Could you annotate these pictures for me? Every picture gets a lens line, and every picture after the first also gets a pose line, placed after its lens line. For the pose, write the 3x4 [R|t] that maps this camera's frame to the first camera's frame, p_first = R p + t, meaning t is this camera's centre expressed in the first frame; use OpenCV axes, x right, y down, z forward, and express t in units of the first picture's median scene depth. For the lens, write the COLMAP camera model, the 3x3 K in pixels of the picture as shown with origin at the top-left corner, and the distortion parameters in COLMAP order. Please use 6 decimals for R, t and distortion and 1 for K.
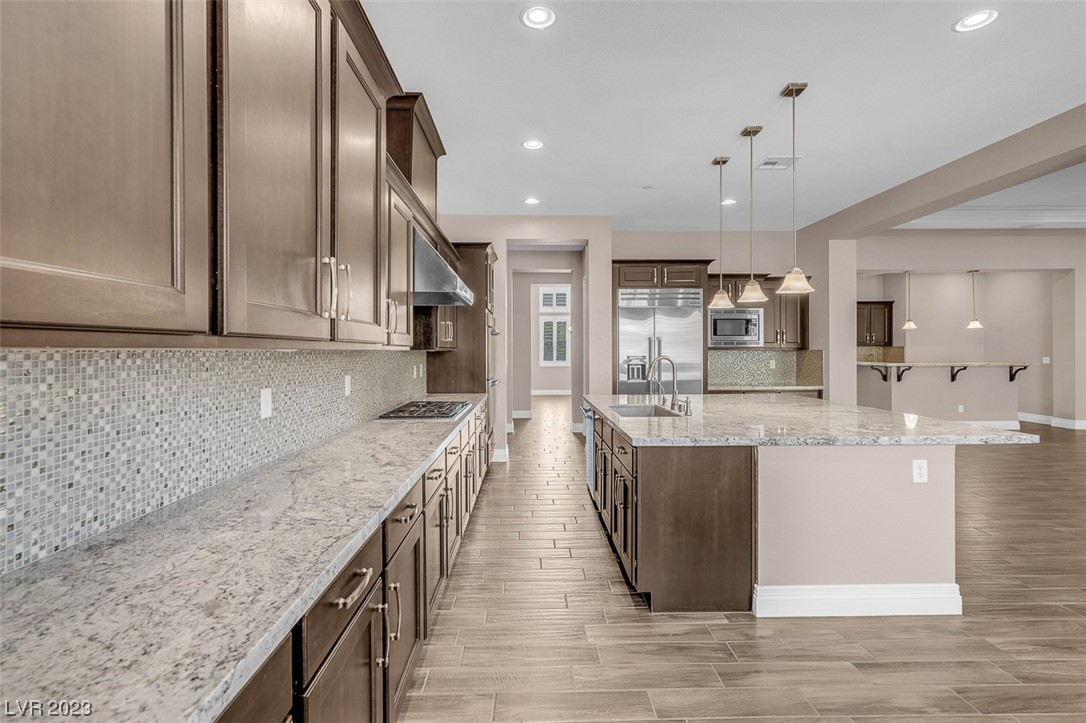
lens RADIAL K [[493.0, 0, 540.5], [0, 493.0, 350.1], [0, 0, 1]] dist [0.003385, 0.000793]
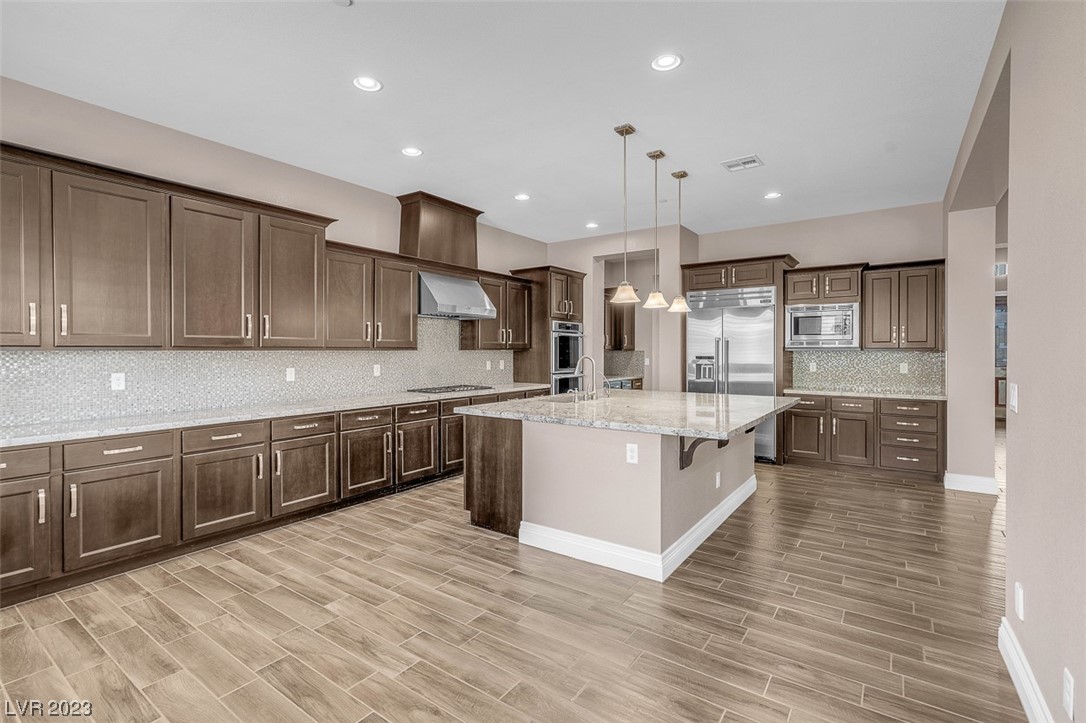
lens RADIAL K [[499.3, 0, 540.5], [0, 499.3, 349.2], [0, 0, 1]] dist [0.000877, 0.001137]
pose [[0.802426, 0.002554, -0.596747, 0.549905], [-0.001886, 0.999997, 0.001744, -0.003567], [0.596749, -0.000273, 0.802428, -0.040826]]
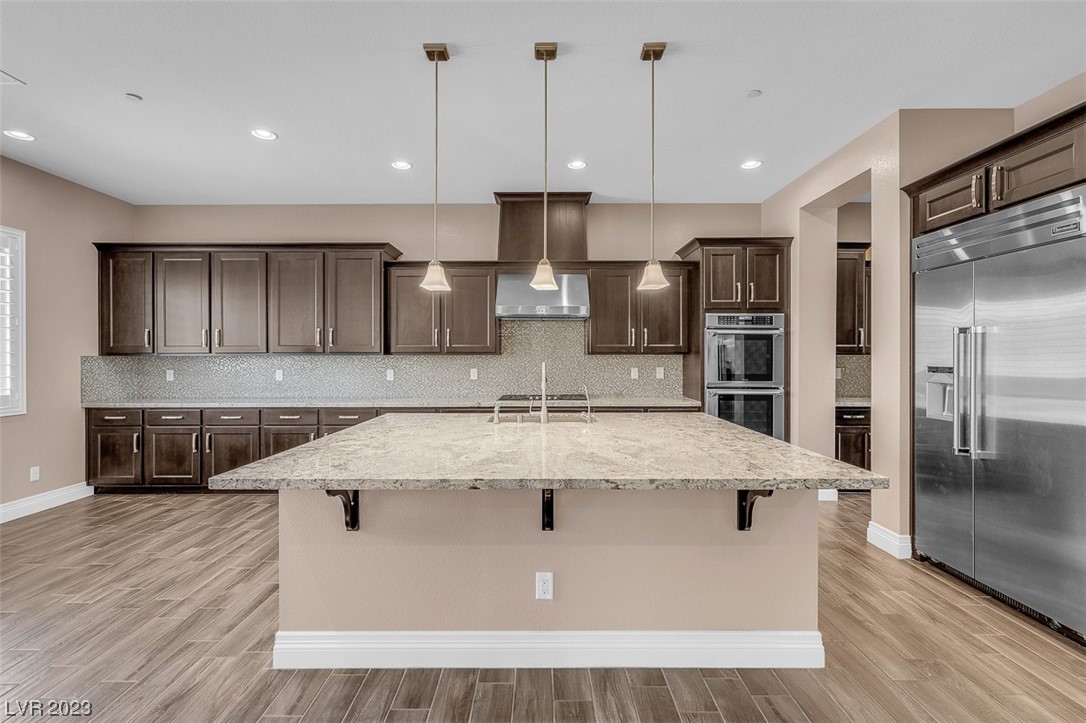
lens RADIAL K [[500.0, 0, 541.1], [0, 500.0, 352.6], [0, 0, 1]] dist [0.000425, 0.001460]
pose [[-0.020587, -0.000288, -0.999788, 0.712352], [0.003637, 0.999993, -0.000363, -0.003449], [0.999781, -0.003644, -0.020586, 0.619499]]
